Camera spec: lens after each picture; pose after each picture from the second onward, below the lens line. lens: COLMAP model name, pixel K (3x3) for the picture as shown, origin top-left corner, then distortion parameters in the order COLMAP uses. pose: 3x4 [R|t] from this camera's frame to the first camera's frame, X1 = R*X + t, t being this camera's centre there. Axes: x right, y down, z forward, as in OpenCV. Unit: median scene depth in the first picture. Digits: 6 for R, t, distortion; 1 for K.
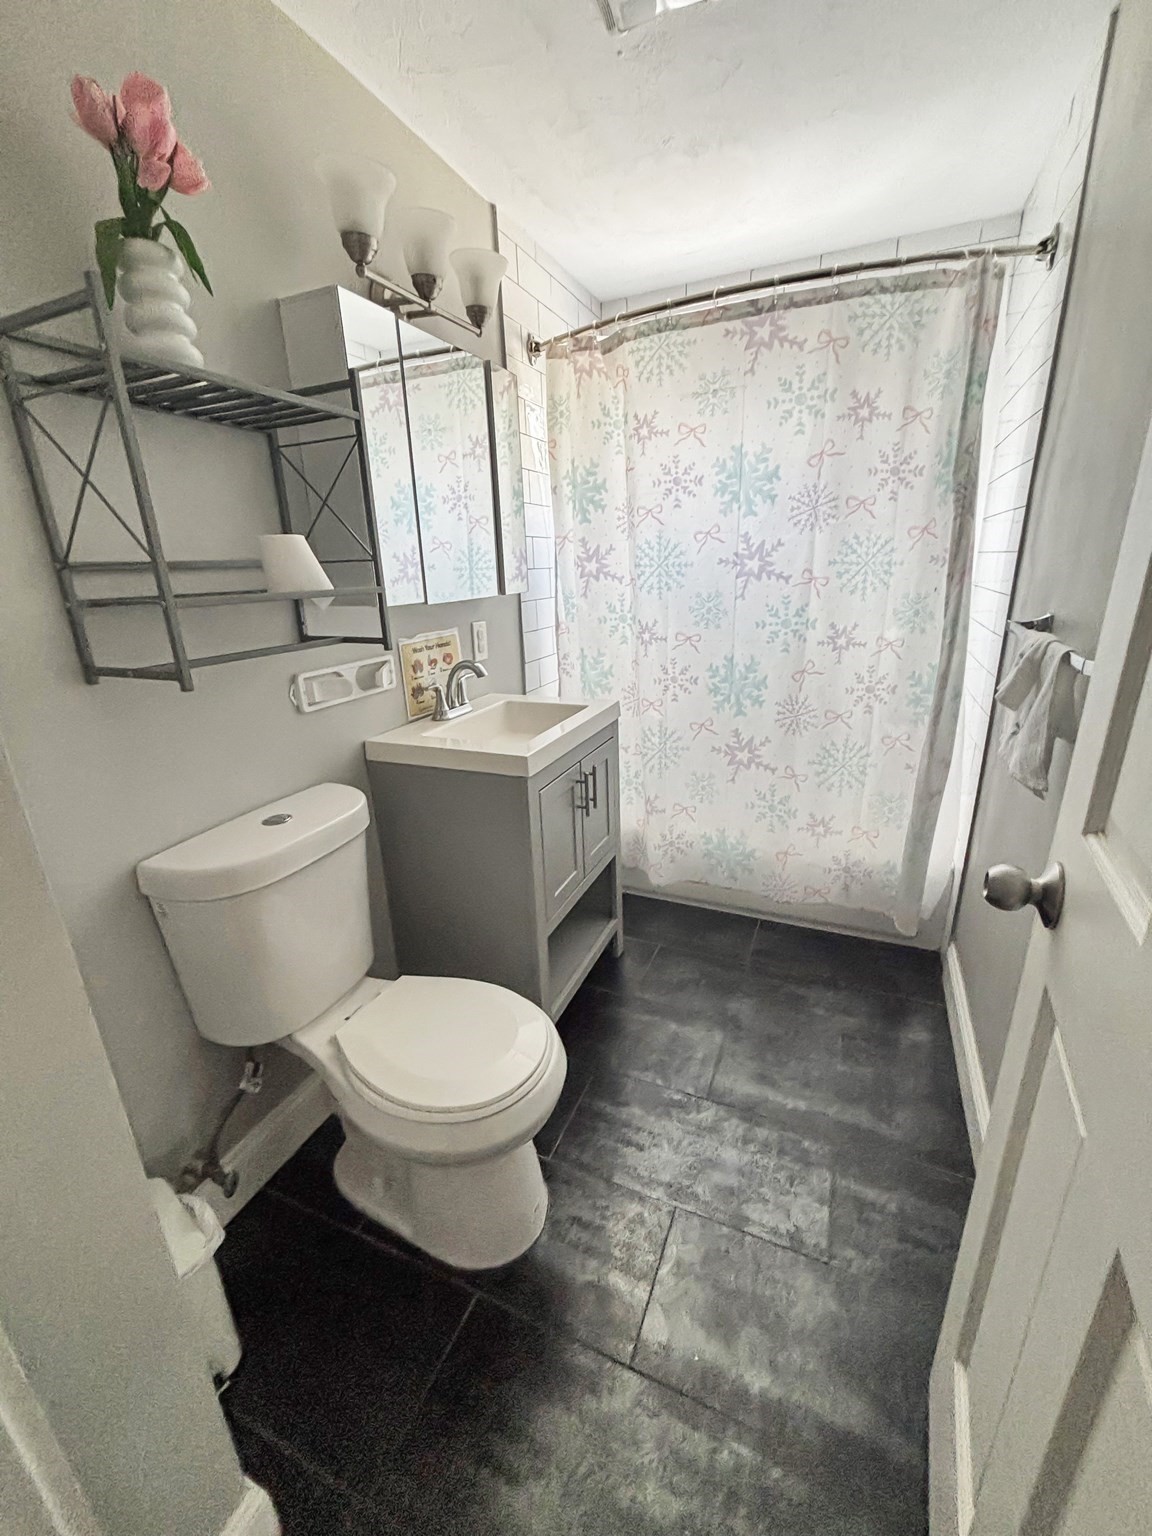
lens RADIAL K [[609.7, 0, 578.8], [0, 609.7, 760.6], [0, 0, 1]] dist [-0.001816, -0.000254]
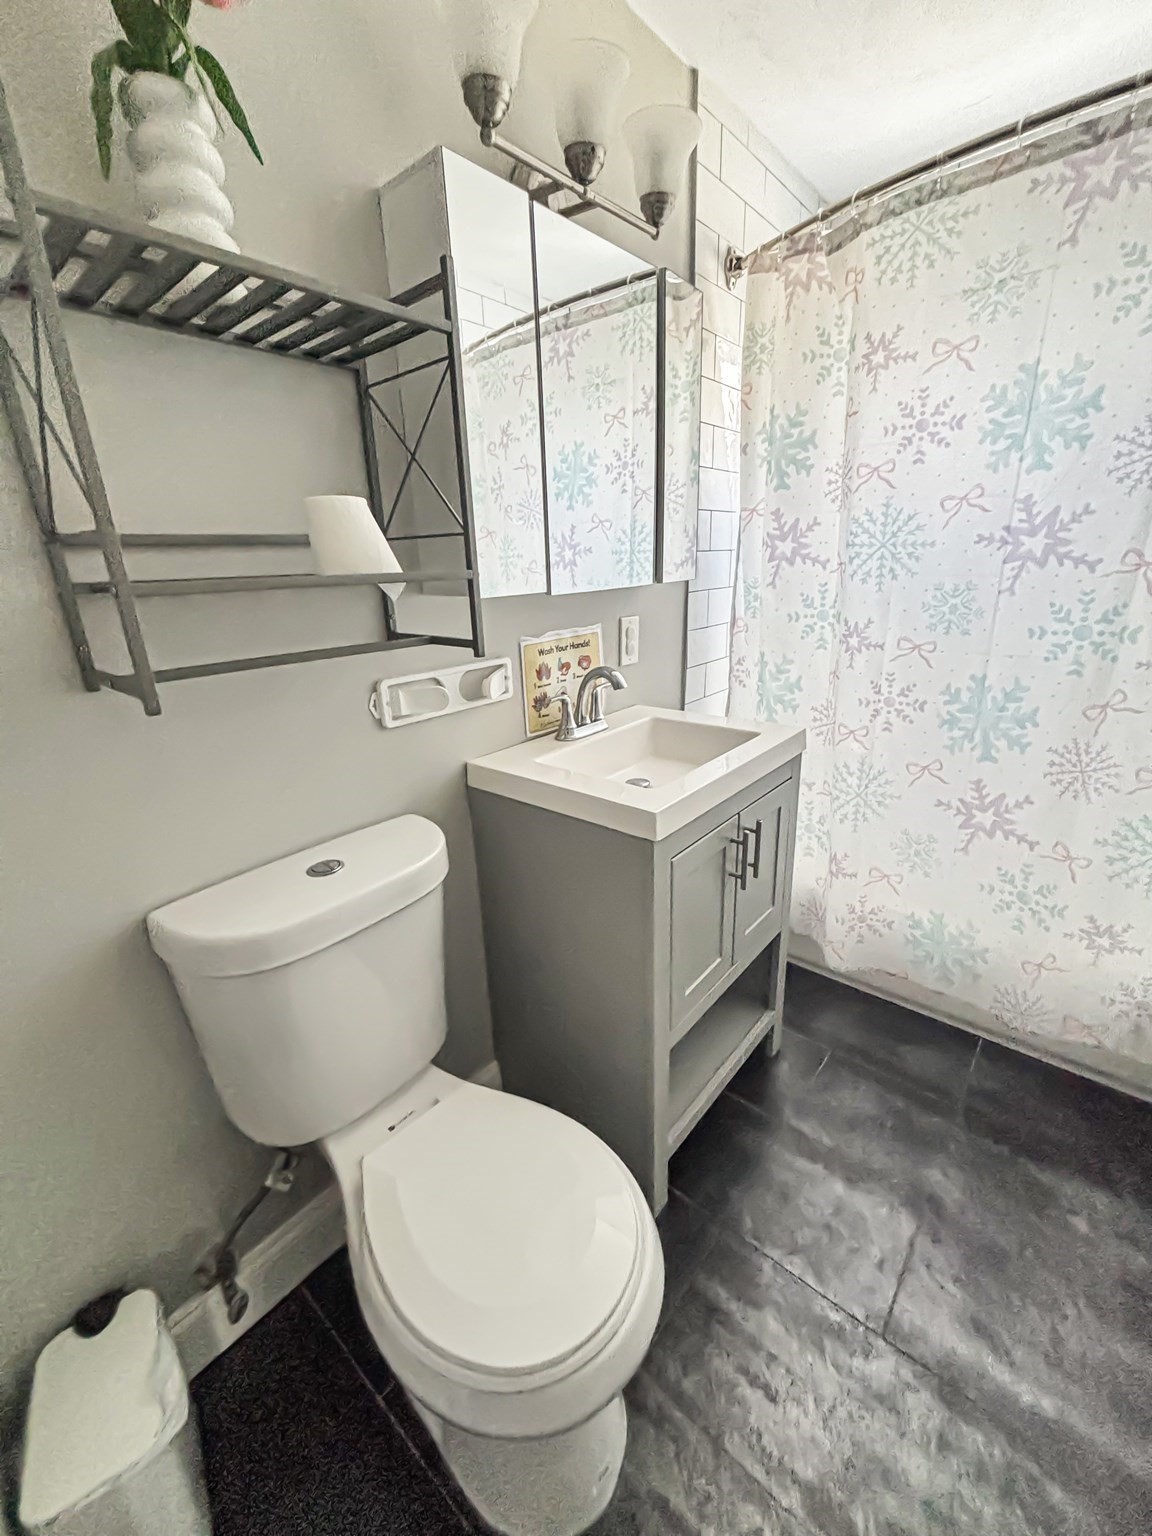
lens RADIAL K [[609.7, 0, 578.8], [0, 609.7, 760.6], [0, 0, 1]] dist [-0.001816, -0.000254]
pose [[0.955666, 0.093075, -0.279355, 0.014444], [-0.088213, 0.995651, 0.029953, -0.059899], [0.280928, -0.003983, 0.959720, 0.219015]]
